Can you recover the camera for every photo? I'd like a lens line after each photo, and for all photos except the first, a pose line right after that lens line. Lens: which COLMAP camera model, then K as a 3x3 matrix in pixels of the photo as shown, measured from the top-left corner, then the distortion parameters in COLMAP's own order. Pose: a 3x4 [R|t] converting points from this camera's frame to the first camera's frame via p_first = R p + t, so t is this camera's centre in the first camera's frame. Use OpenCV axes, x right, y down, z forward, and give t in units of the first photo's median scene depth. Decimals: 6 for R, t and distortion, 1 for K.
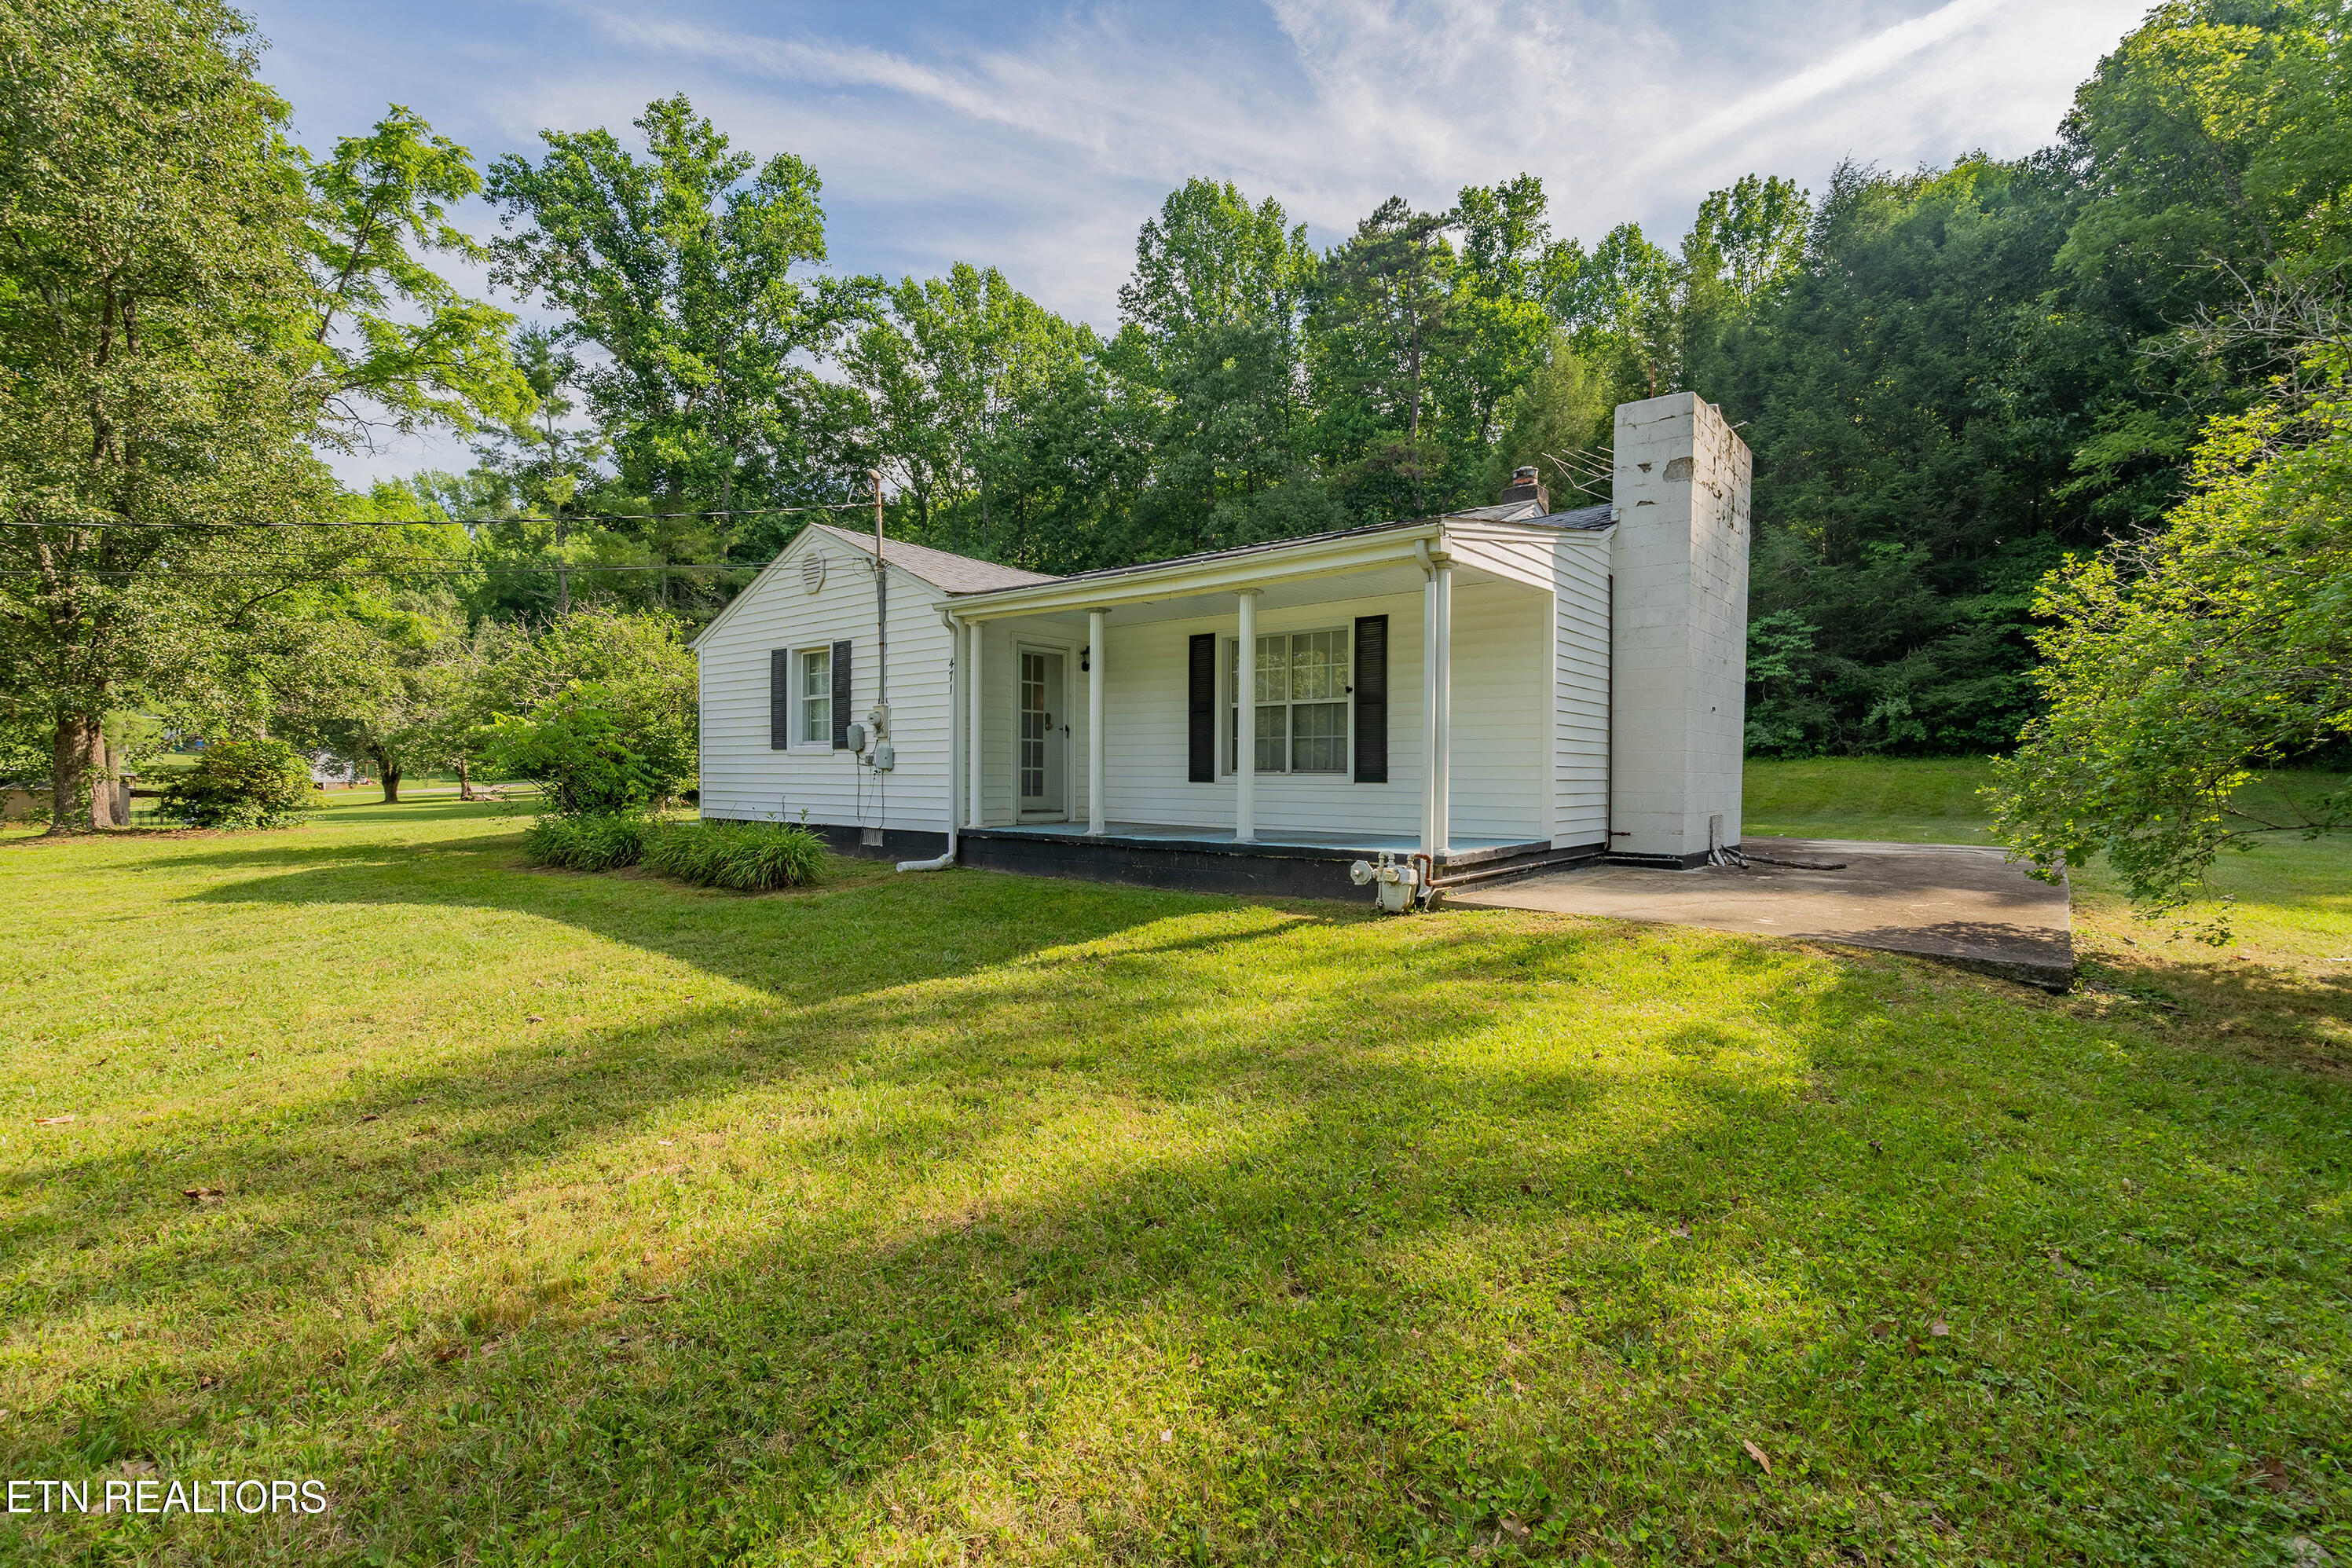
lens RADIAL K [[1082.5, 0, 1182.3], [0, 1082.5, 772.8], [0, 0, 1]] dist [-0.005719, 0.001681]
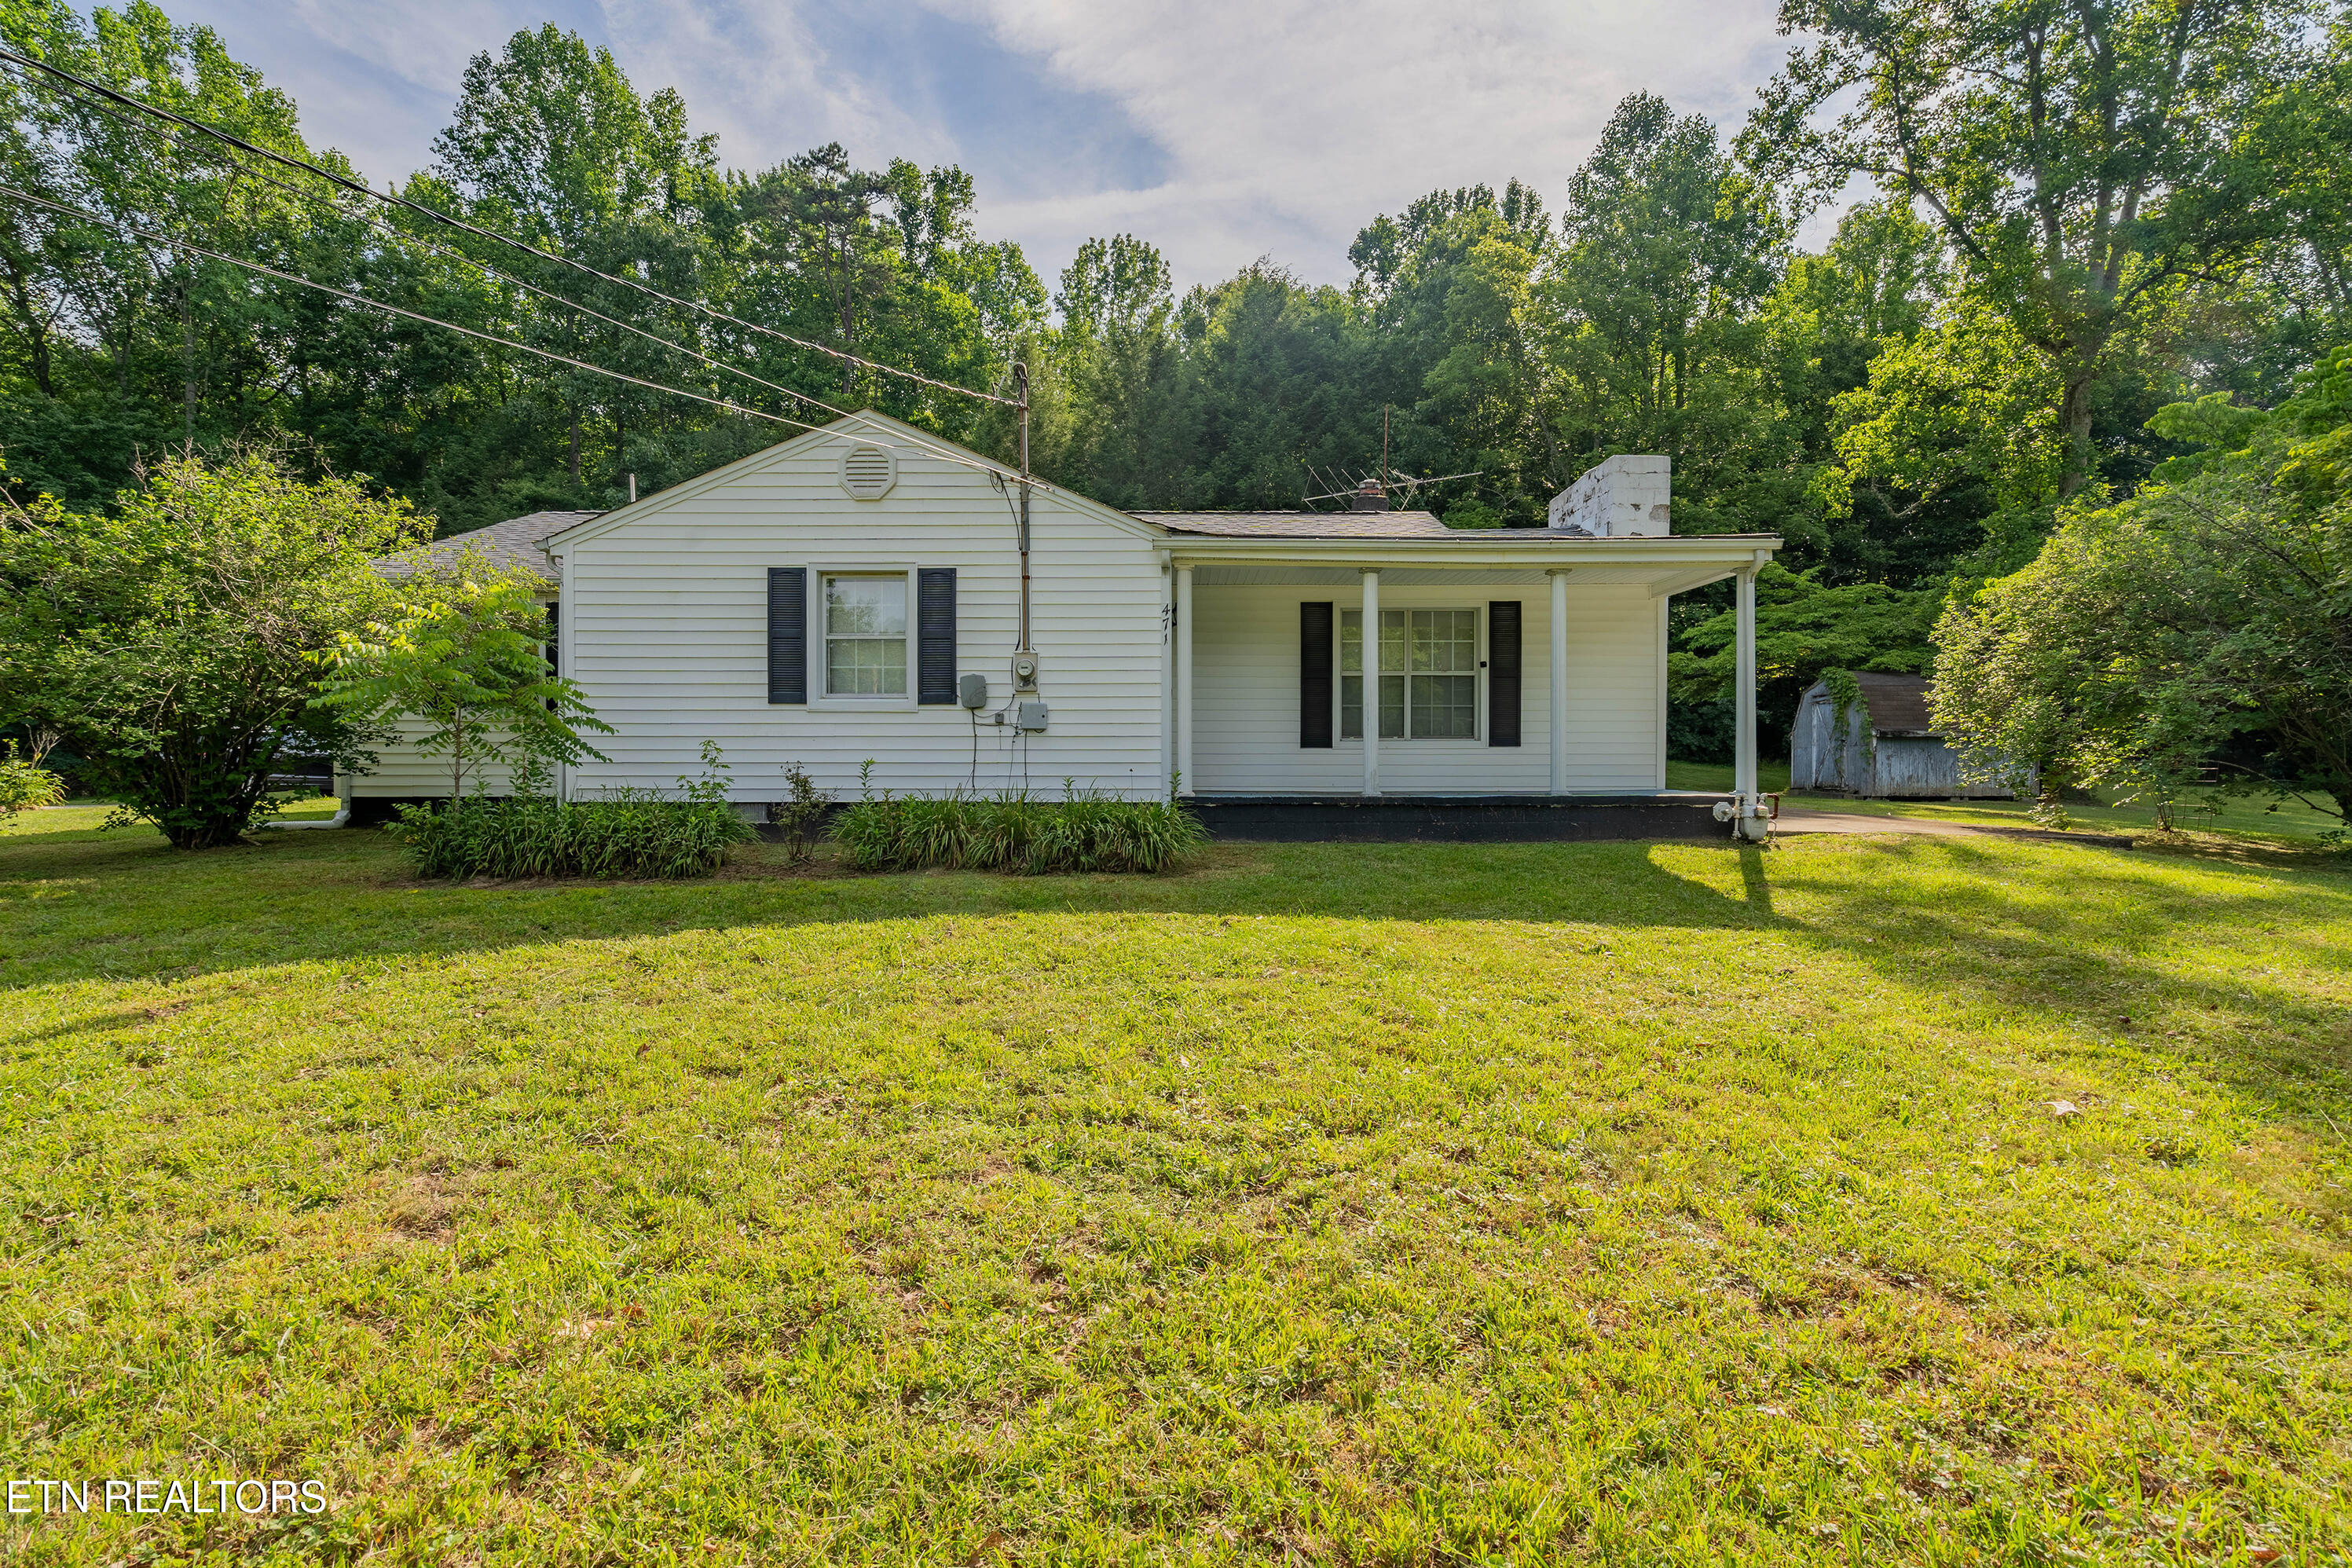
lens RADIAL K [[1082.5, 0, 1182.7], [0, 1082.5, 790.2], [0, 0, 1]] dist [-0.005719, 0.001681]
pose [[0.768873, -0.018856, 0.639123, -0.716515], [0.001991, 0.999631, 0.027097, 0.020682], [-0.639398, -0.019562, 0.768627, 0.284296]]
